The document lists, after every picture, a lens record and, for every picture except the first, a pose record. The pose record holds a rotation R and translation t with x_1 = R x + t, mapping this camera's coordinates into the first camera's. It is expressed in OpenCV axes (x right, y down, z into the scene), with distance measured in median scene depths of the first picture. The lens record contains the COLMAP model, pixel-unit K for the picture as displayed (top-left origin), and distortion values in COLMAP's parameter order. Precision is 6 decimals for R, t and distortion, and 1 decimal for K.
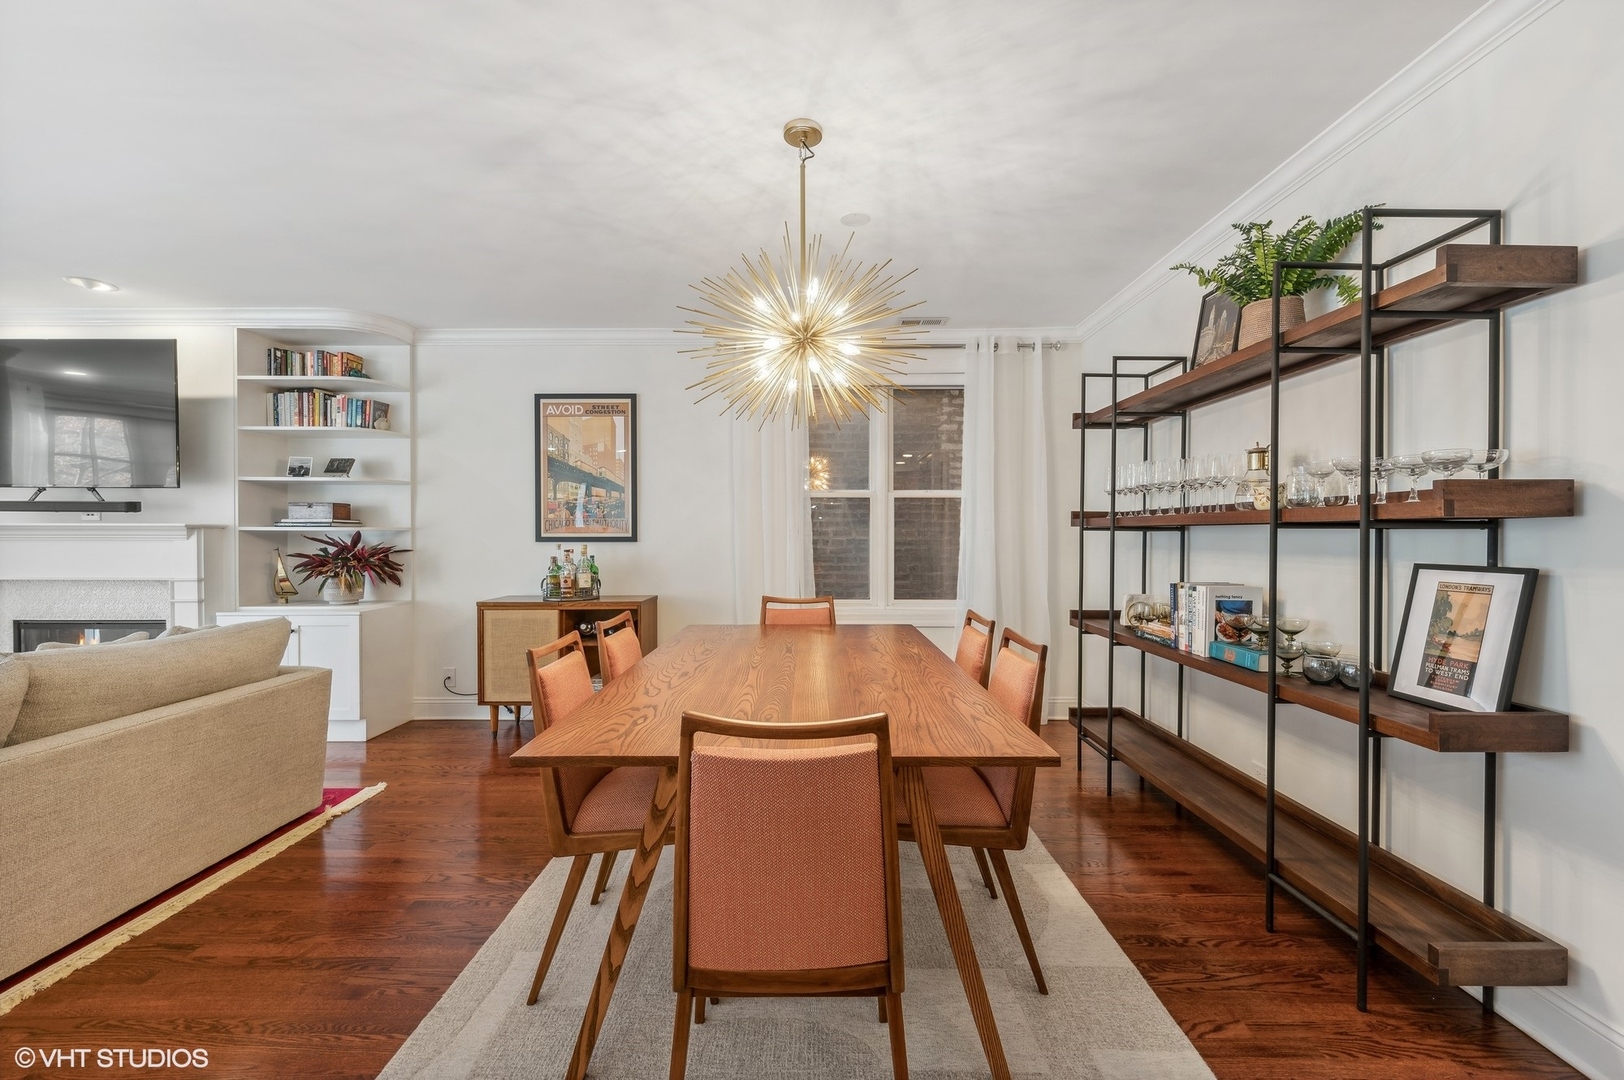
lens RADIAL K [[645.6, 0, 811.5], [0, 645.6, 528.3], [0, 0, 1]] dist [0.003261, 0.000333]
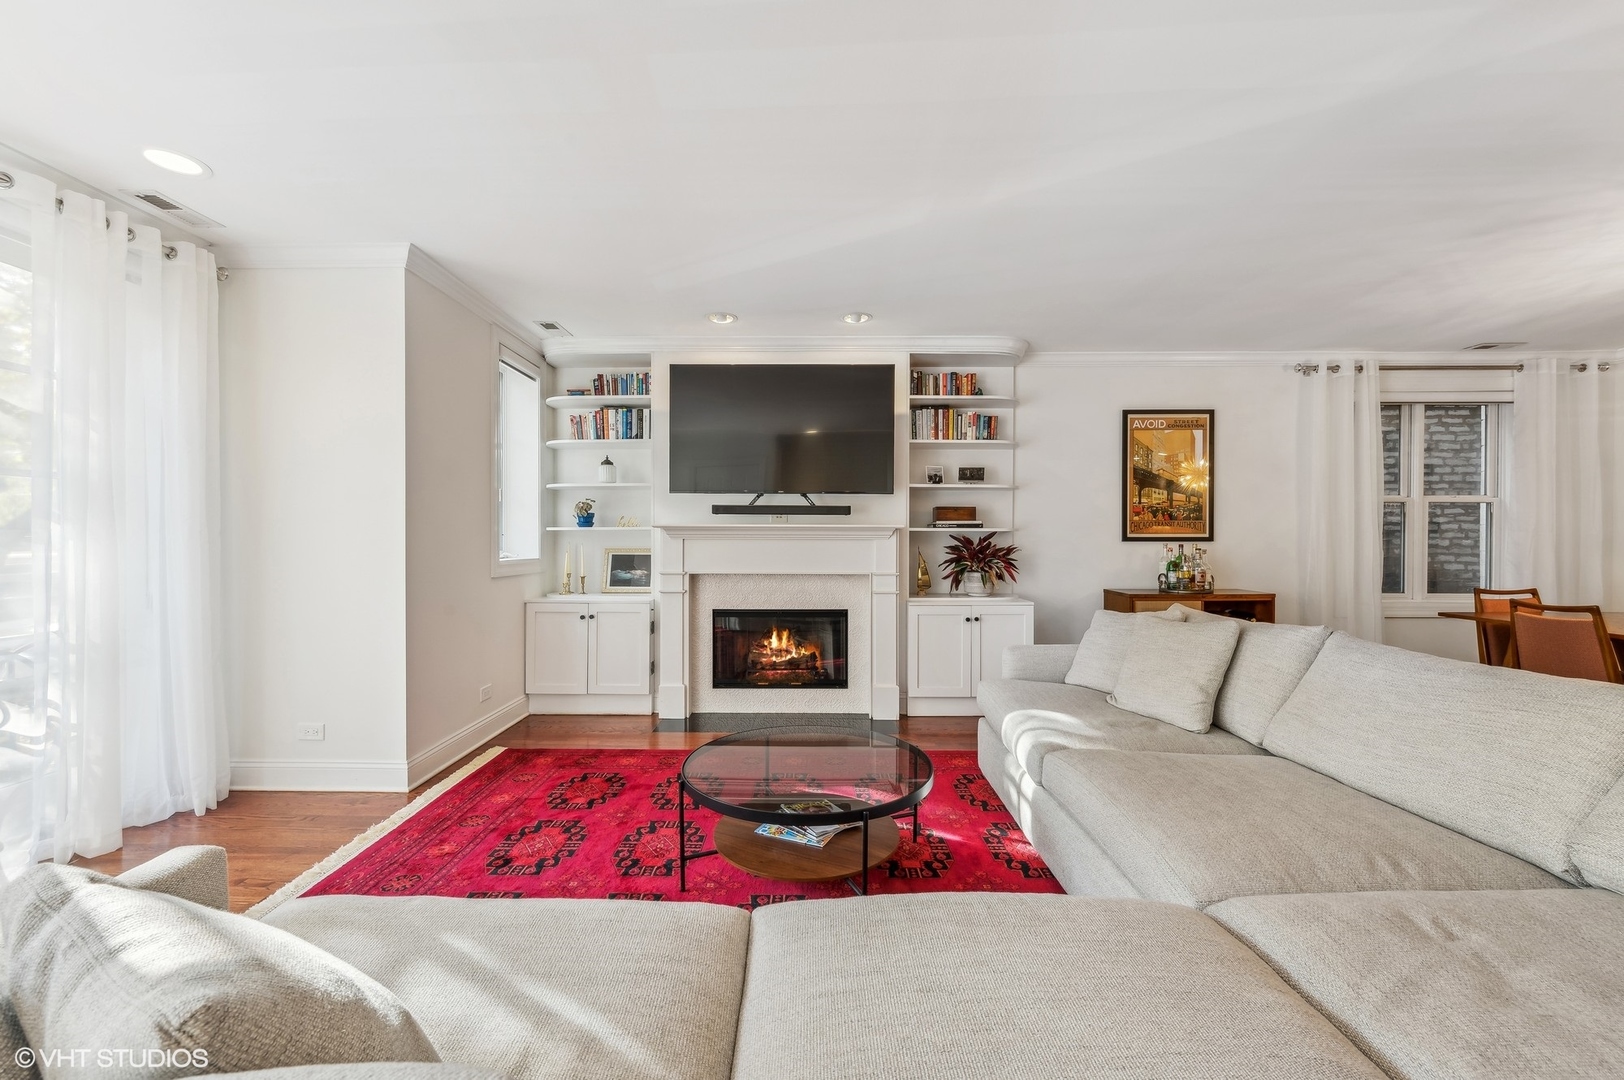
lens RADIAL K [[645.6, 0, 811.5], [0, 645.6, 528.3], [0, 0, 1]] dist [0.003261, 0.000333]
pose [[0.999776, 0.004331, -0.020728, -0.952496], [-0.004016, 0.999876, 0.015199, -0.016727], [0.020791, -0.015112, 0.999670, -0.139879]]
